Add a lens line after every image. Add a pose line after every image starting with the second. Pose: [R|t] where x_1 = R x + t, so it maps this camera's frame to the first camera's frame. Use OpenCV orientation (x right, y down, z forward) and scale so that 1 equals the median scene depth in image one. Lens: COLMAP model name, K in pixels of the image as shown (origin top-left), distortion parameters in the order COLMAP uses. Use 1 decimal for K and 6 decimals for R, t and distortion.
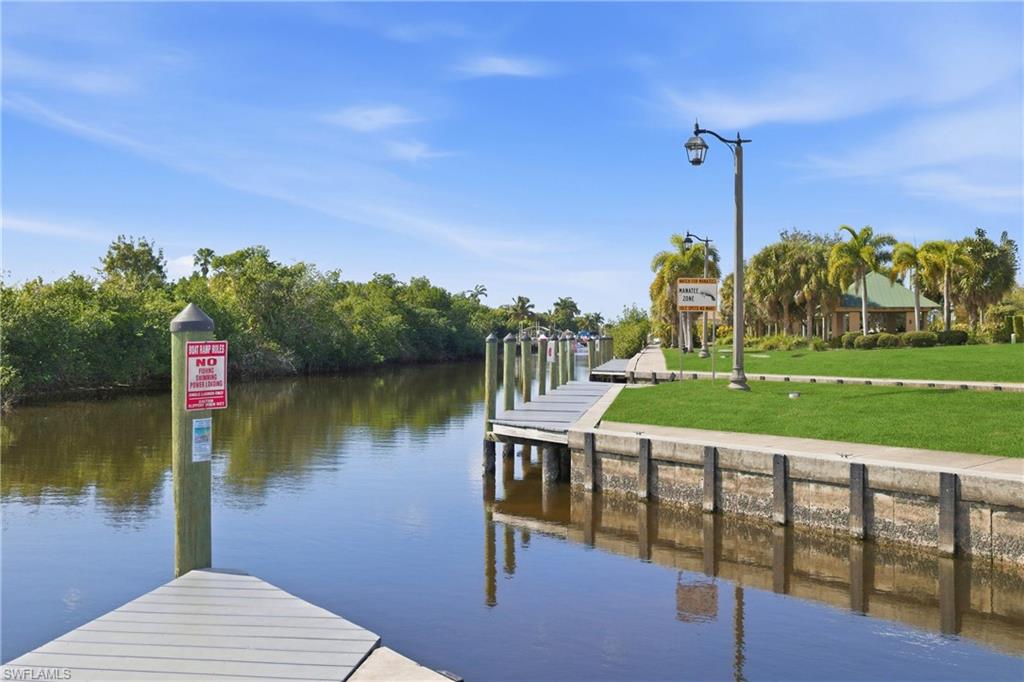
lens RADIAL K [[1015.0, 0, 511.1], [0, 1015.0, 332.5], [0, 0, 1]] dist [-0.014059, 0.000000]
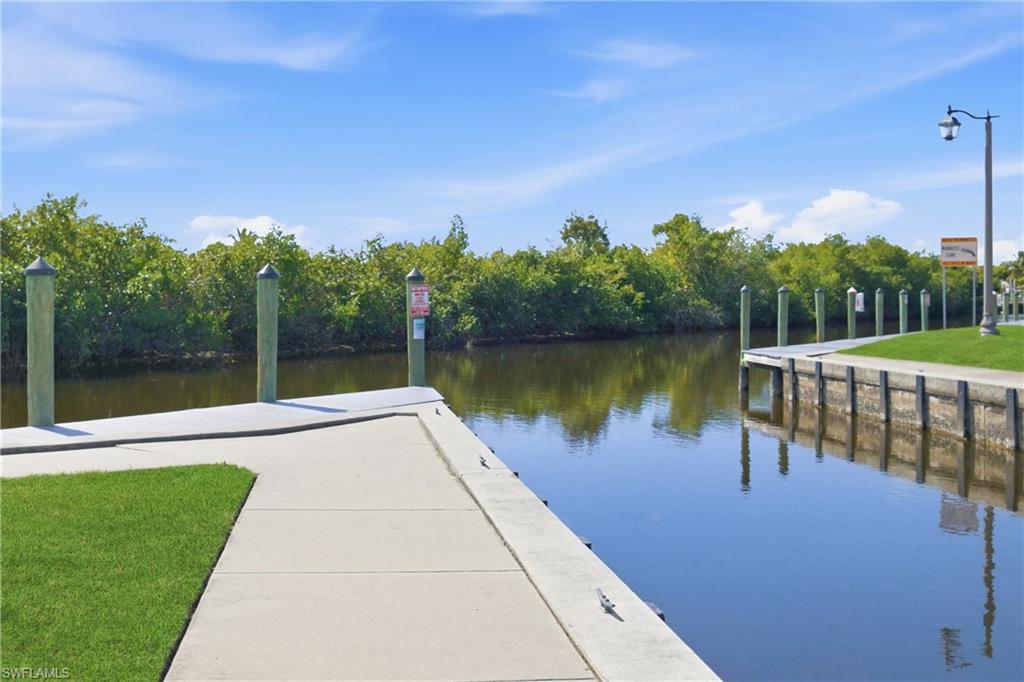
lens RADIAL K [[1015.0, 0, 501.4], [0, 1015.0, 301.9], [0, 0, 1]] dist [-0.014059, 0.000000]
pose [[0.882819, -0.001476, -0.469710, 0.275359], [0.005586, 0.999957, 0.007355, 0.009283], [0.469679, -0.009117, 0.882790, -0.272484]]
